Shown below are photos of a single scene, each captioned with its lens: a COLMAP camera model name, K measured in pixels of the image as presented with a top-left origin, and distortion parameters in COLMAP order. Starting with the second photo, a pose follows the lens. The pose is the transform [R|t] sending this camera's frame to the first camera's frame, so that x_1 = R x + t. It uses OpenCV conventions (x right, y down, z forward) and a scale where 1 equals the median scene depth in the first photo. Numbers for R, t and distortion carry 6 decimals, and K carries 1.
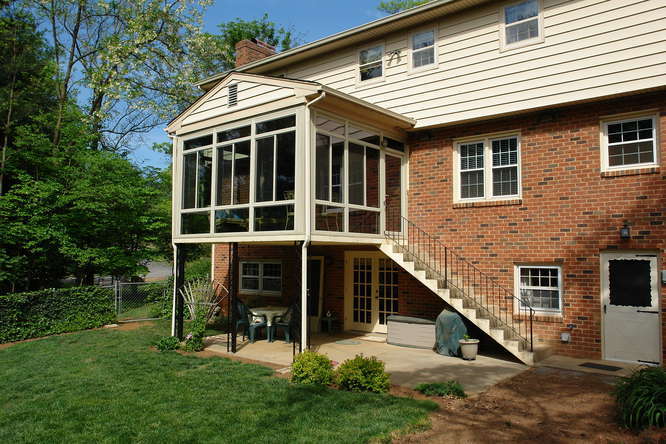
lens RADIAL K [[520.8, 0, 332.6], [0, 520.8, 220.7], [0, 0, 1]] dist [-0.047243, 0.001257]
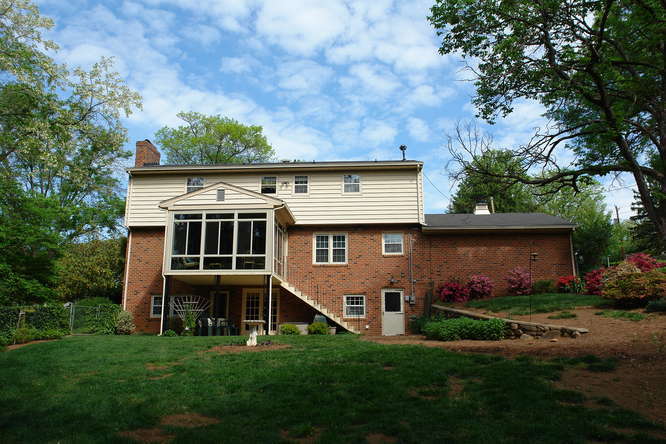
lens RADIAL K [[520.8, 0, 333.4], [0, 520.8, 222.3], [0, 0, 1]] dist [-0.047243, 0.001257]
pose [[0.816804, 0.127096, 0.562741, -0.922802], [-0.040165, 0.985592, -0.164301, 0.144279], [-0.575515, 0.111599, 0.810141, -0.737747]]
